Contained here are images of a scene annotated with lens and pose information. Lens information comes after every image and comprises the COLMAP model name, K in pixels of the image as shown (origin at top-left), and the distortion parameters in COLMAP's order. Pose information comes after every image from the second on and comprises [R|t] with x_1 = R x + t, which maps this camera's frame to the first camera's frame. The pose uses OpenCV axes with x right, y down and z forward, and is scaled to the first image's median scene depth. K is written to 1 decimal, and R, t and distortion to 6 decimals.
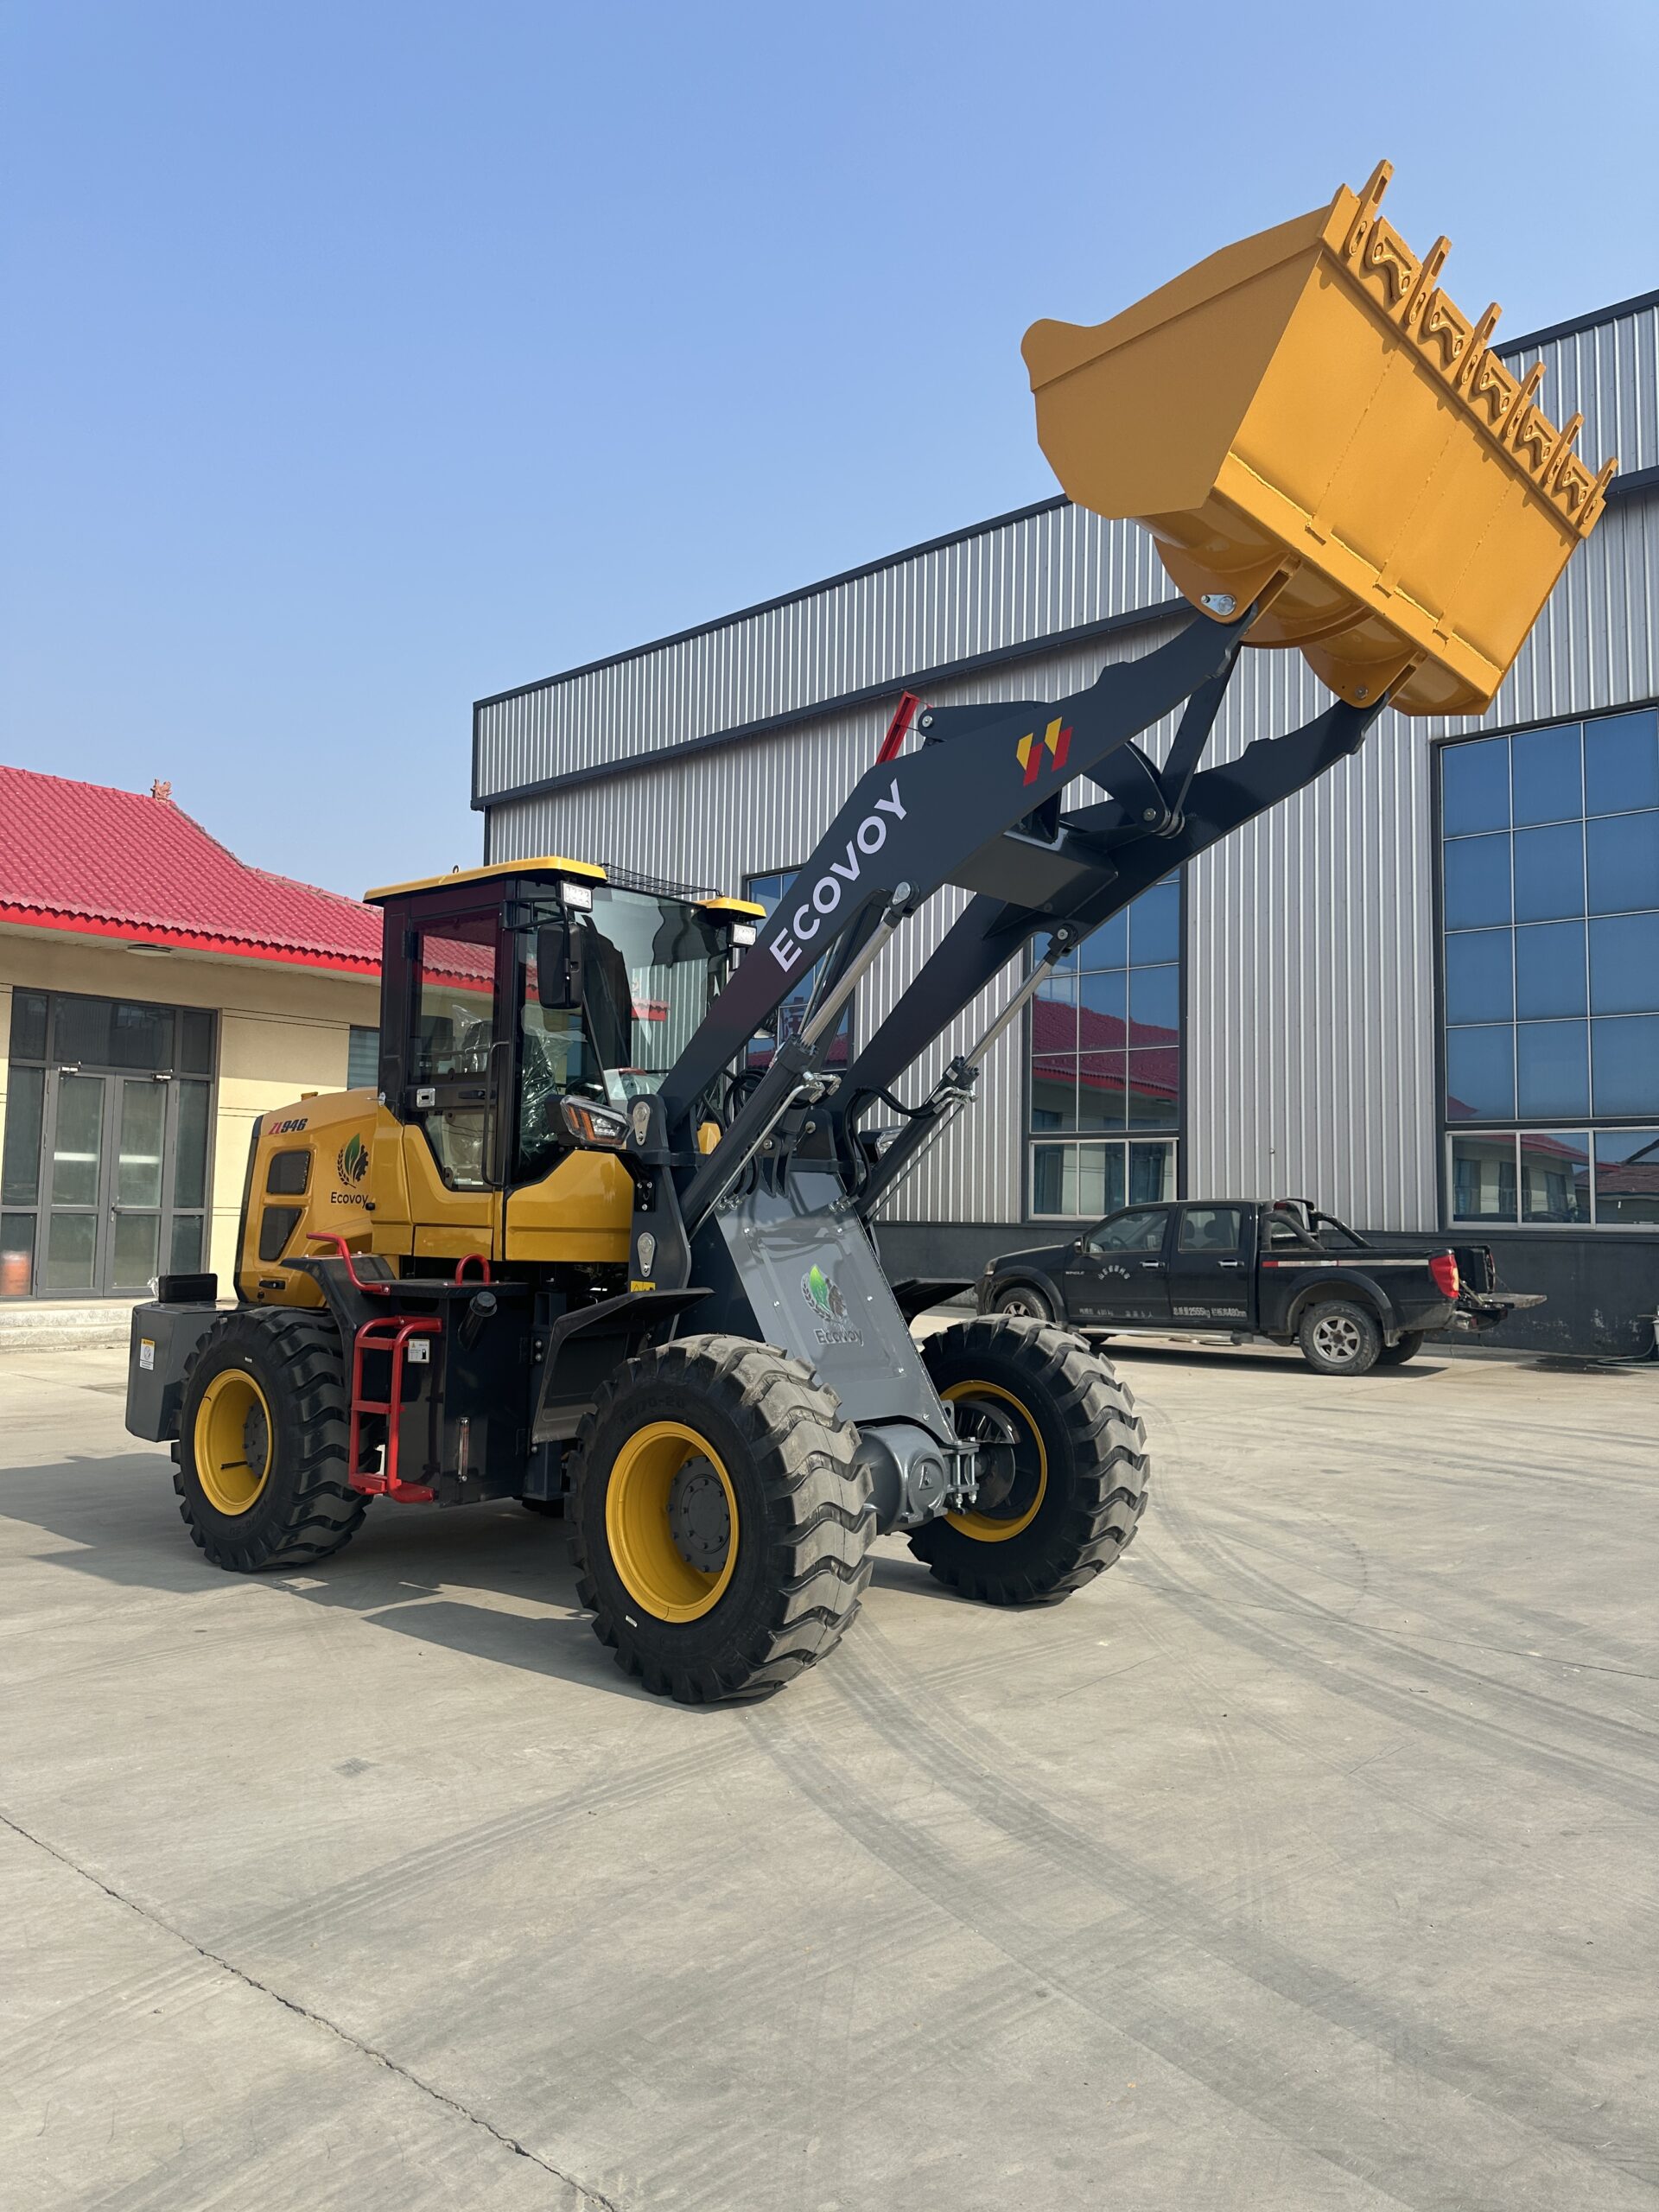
lens RADIAL K [[1560.8, 0, 824.8], [0, 1560.8, 1089.0], [0, 0, 1]] dist [0.060108, -0.019982]
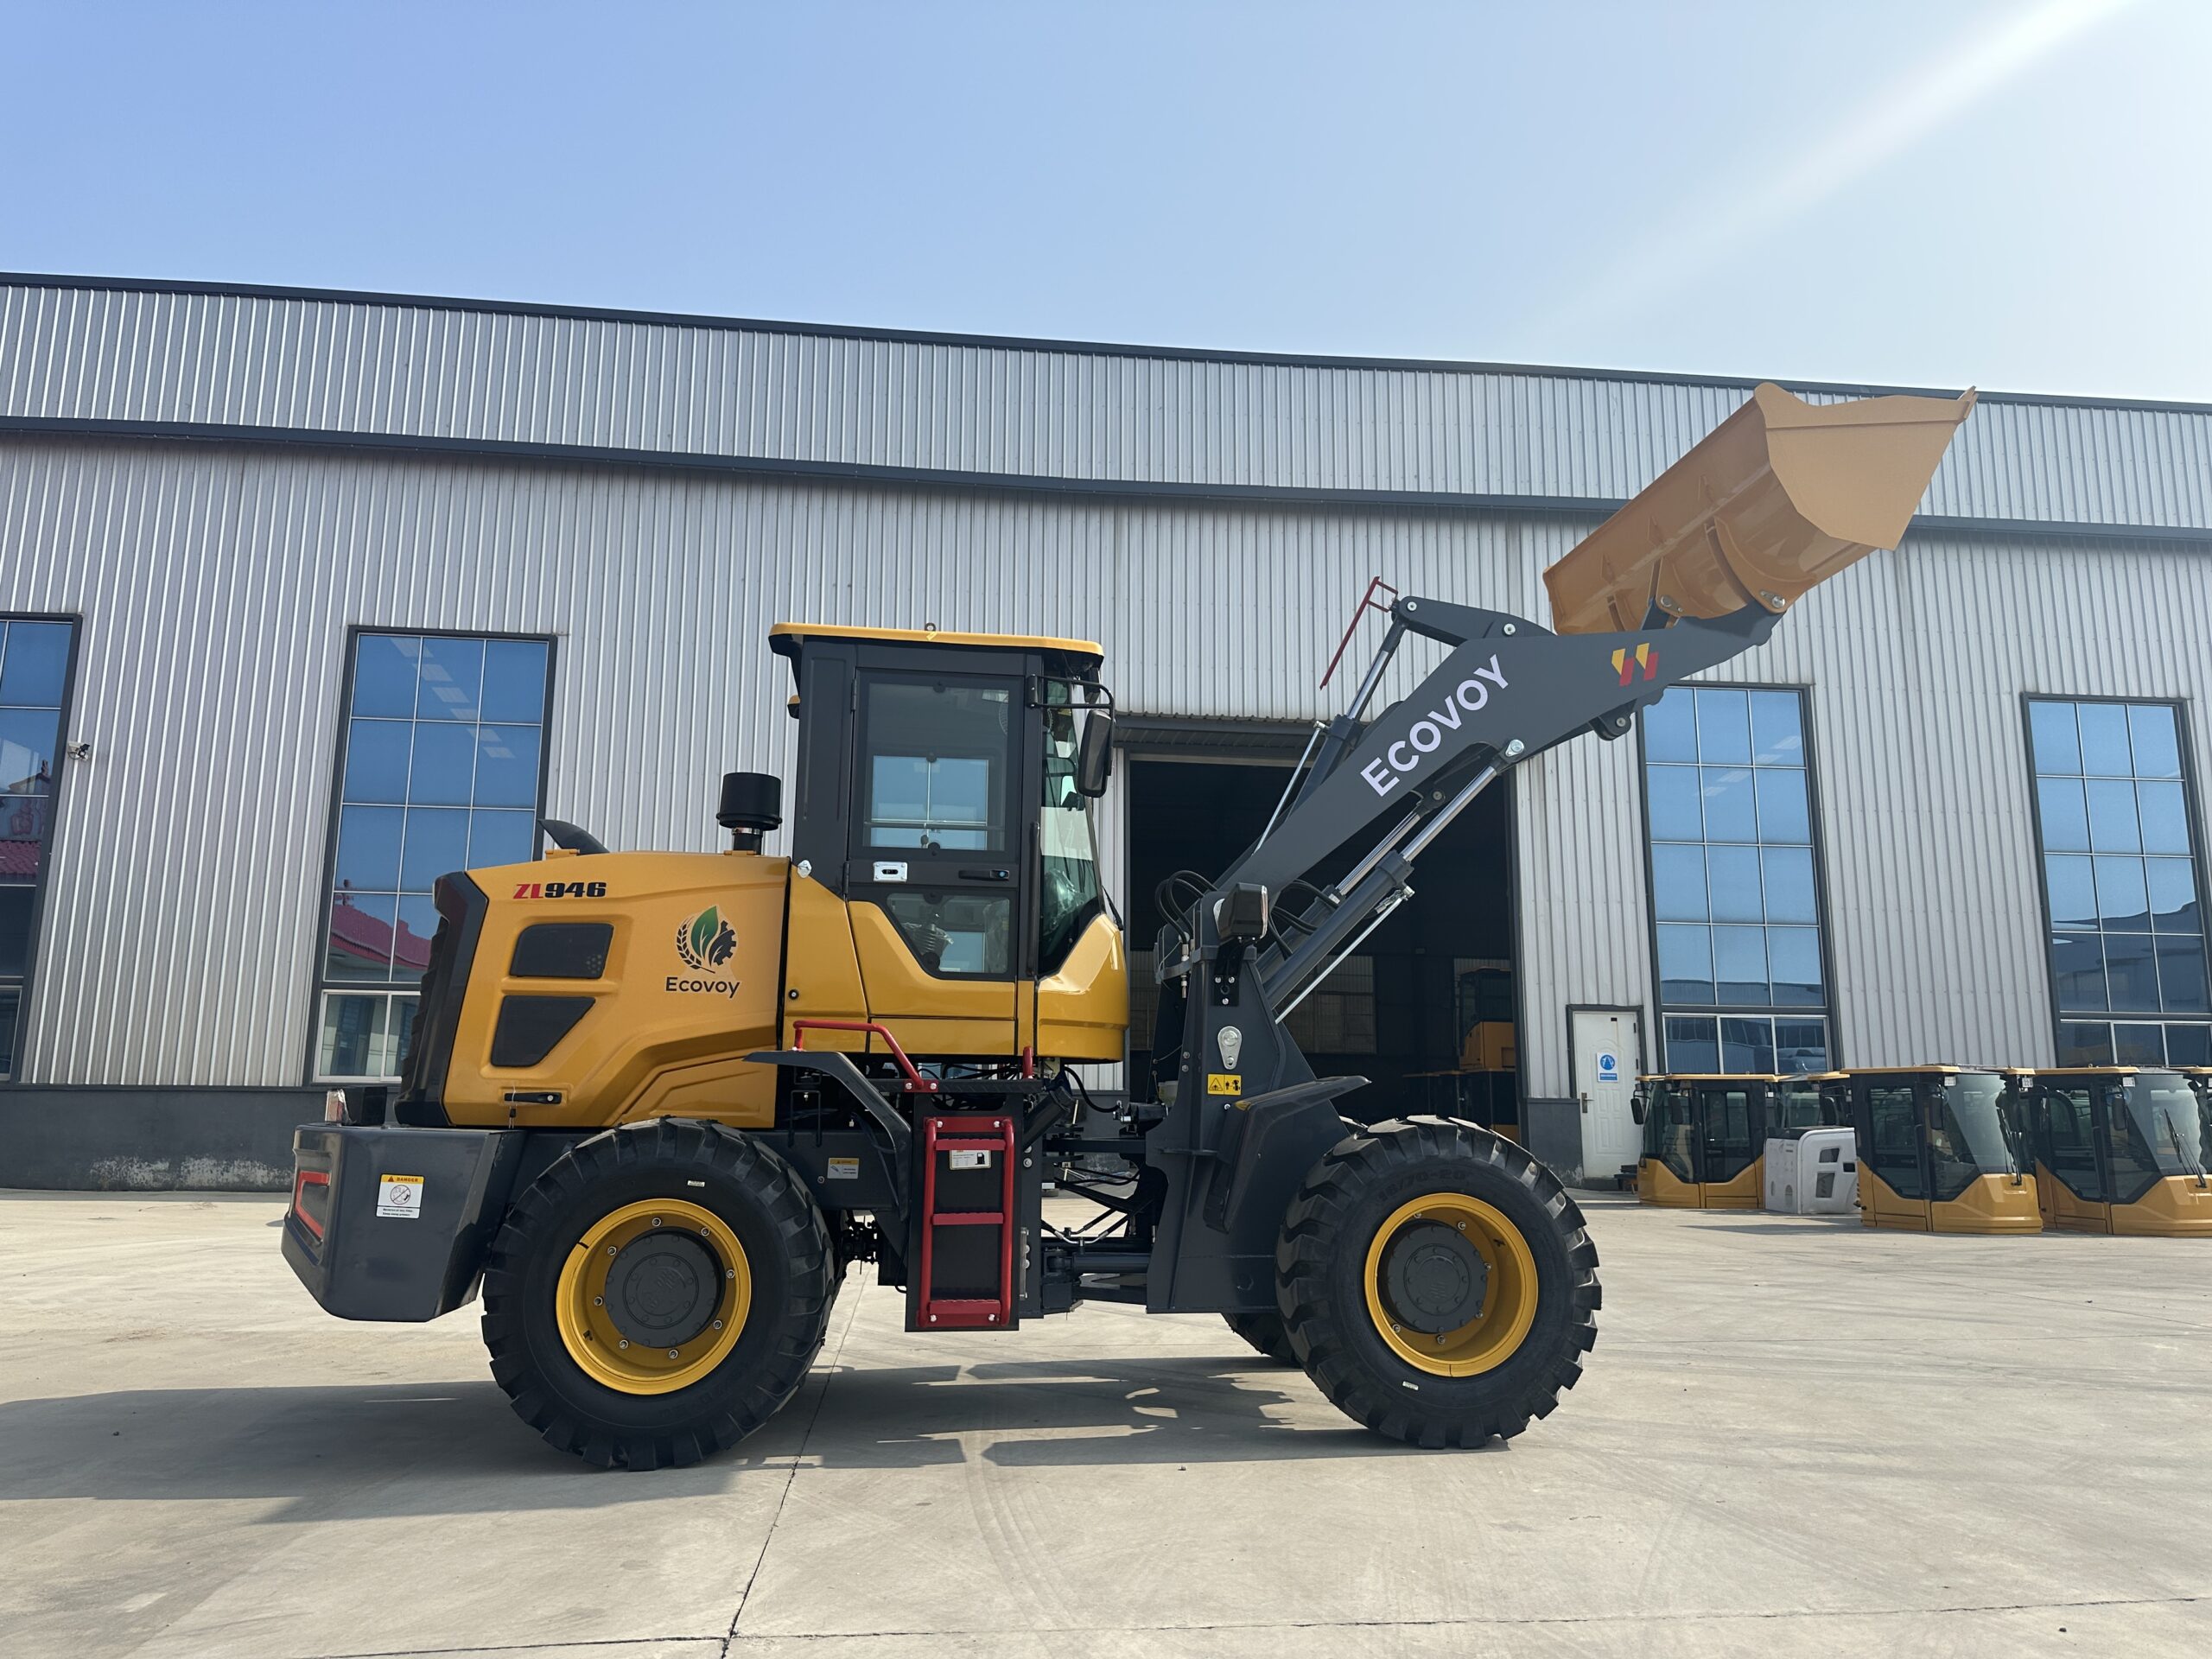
lens RADIAL K [[1560.8, 0, 1092.9], [0, 1560.8, 817.5], [0, 0, 1]] dist [0.060108, -0.019982]
pose [[0.675346, 0.129938, 0.725964, -0.997877], [-0.058504, 0.990694, -0.122896, 0.092999], [-0.735177, 0.040526, 0.676663, 0.390609]]
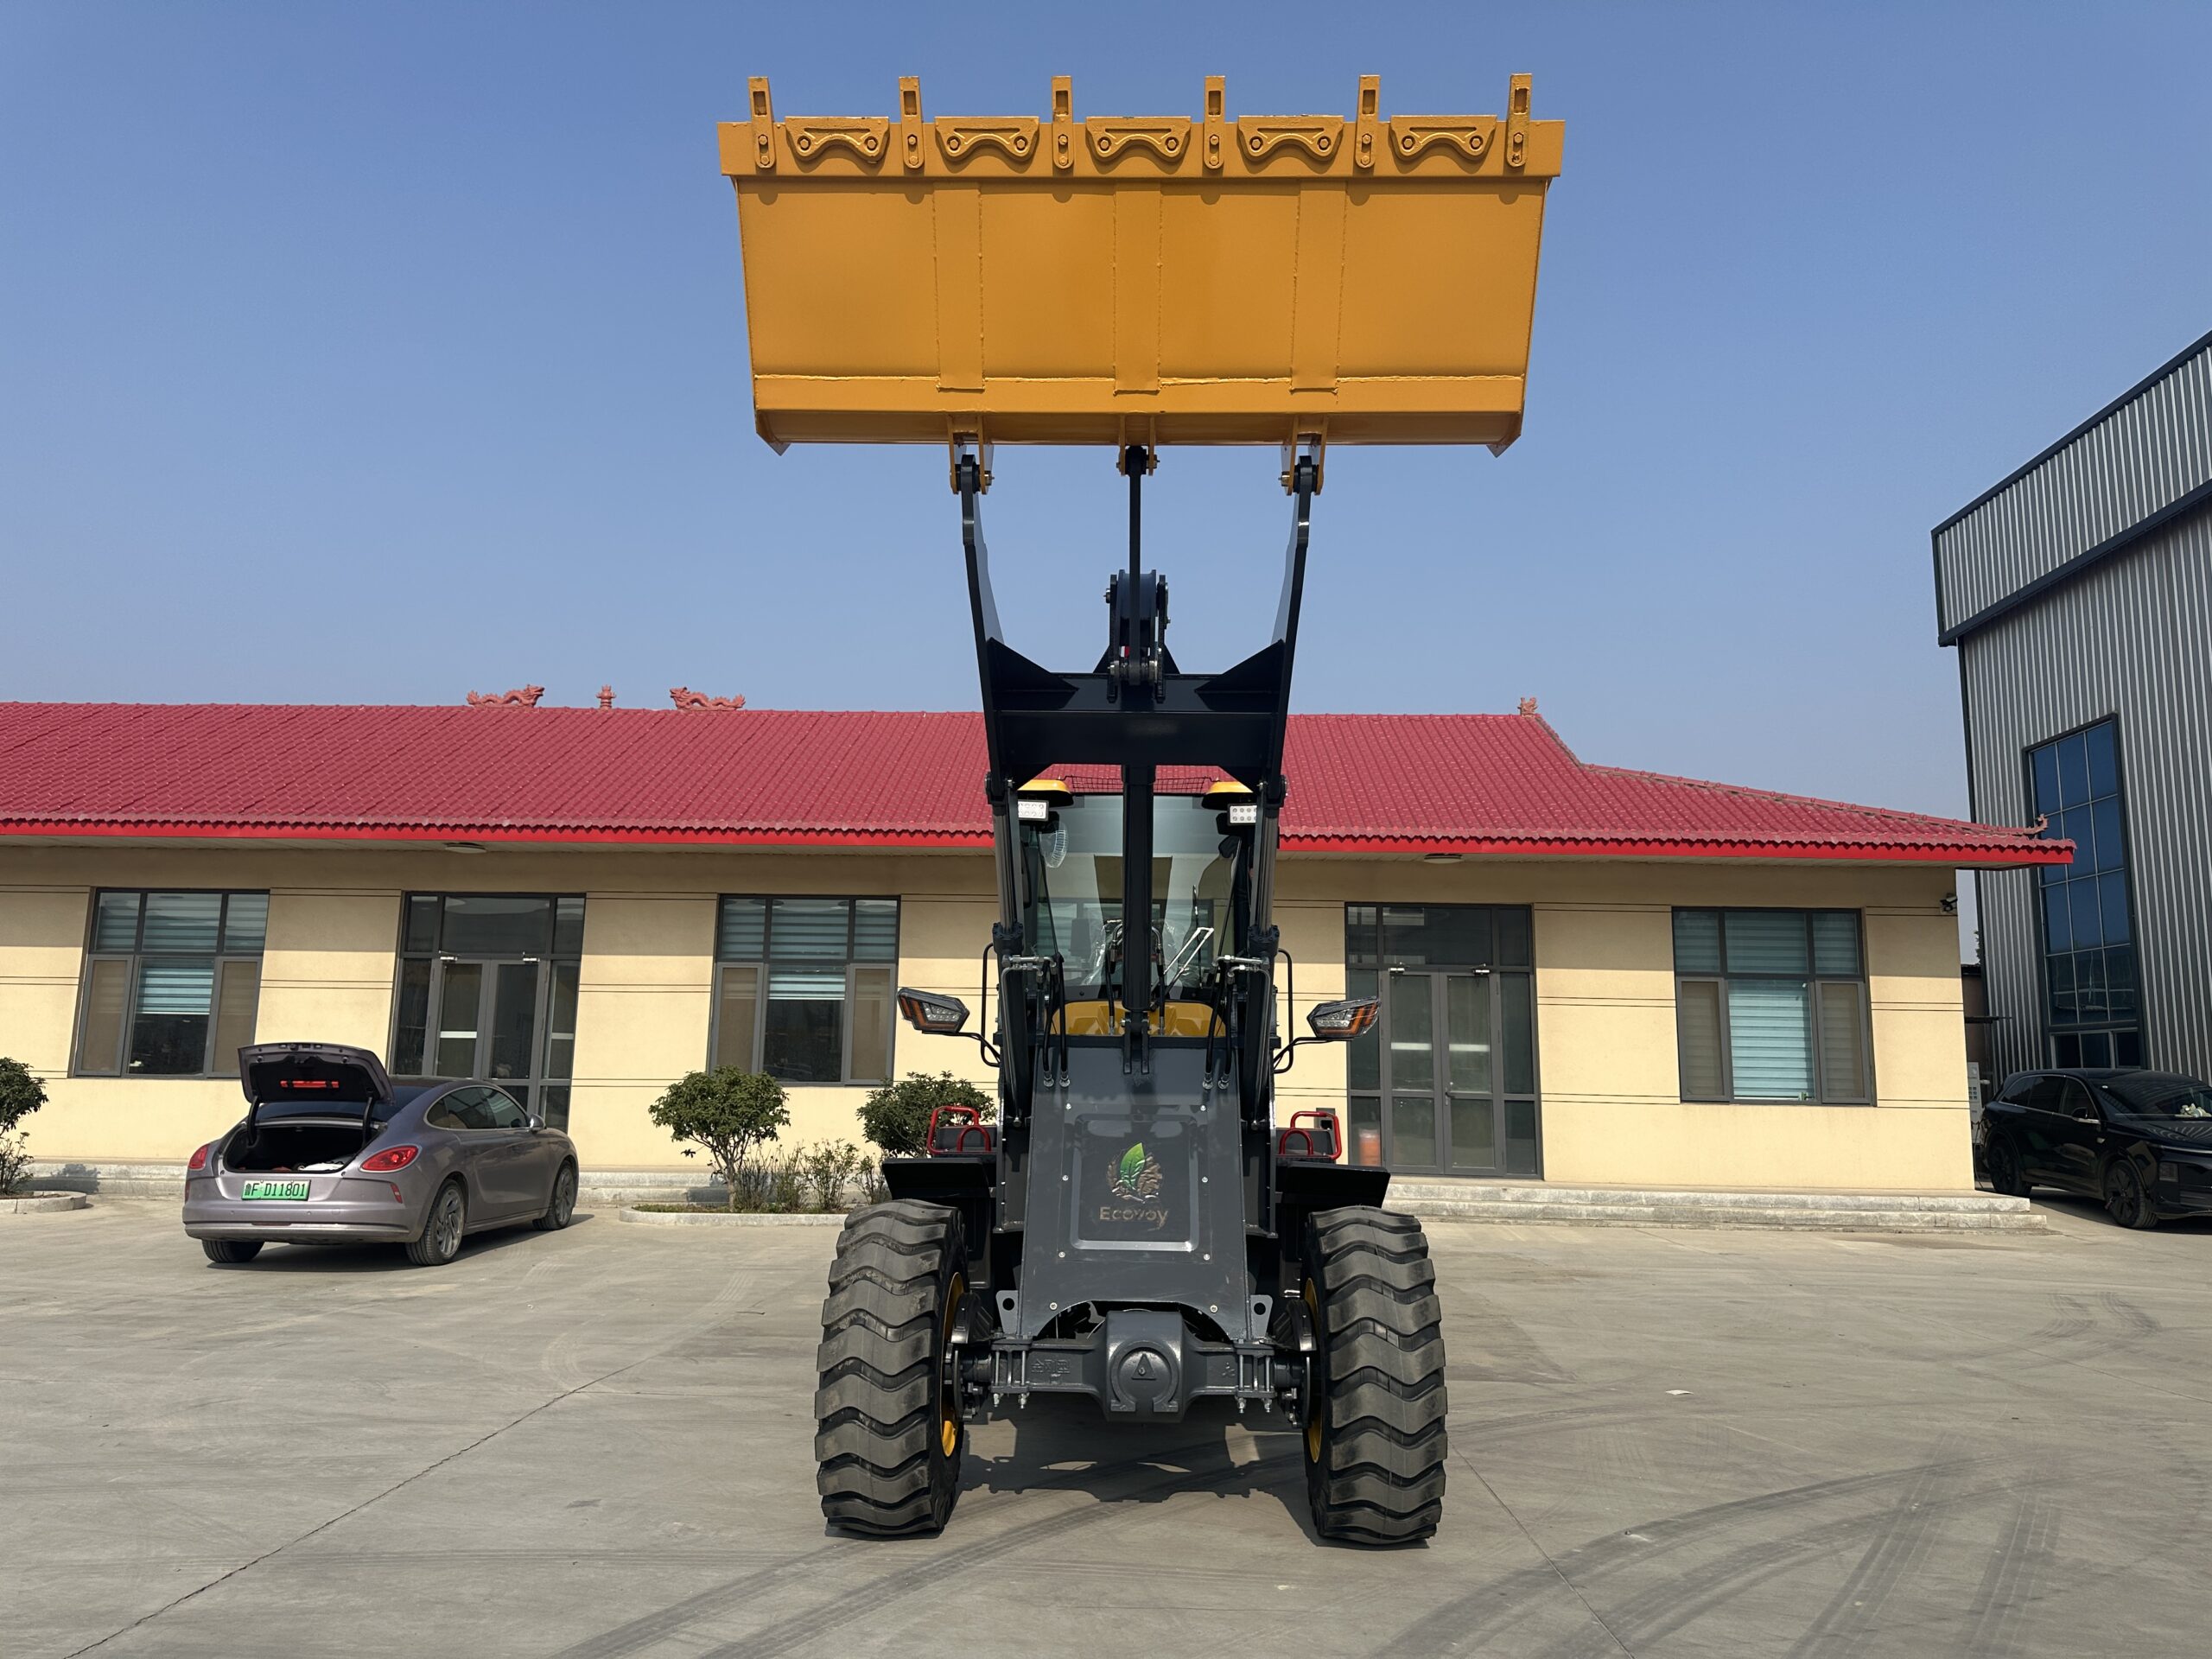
lens RADIAL K [[1560.8, 0, 1100.7], [0, 1560.8, 831.8], [0, 0, 1]] dist [0.060108, -0.019982]
pose [[0.631643, -0.126930, -0.764798, 0.751983], [0.055595, 0.991382, -0.118620, 0.031647], [0.773263, 0.032407, 0.633256, 0.317189]]
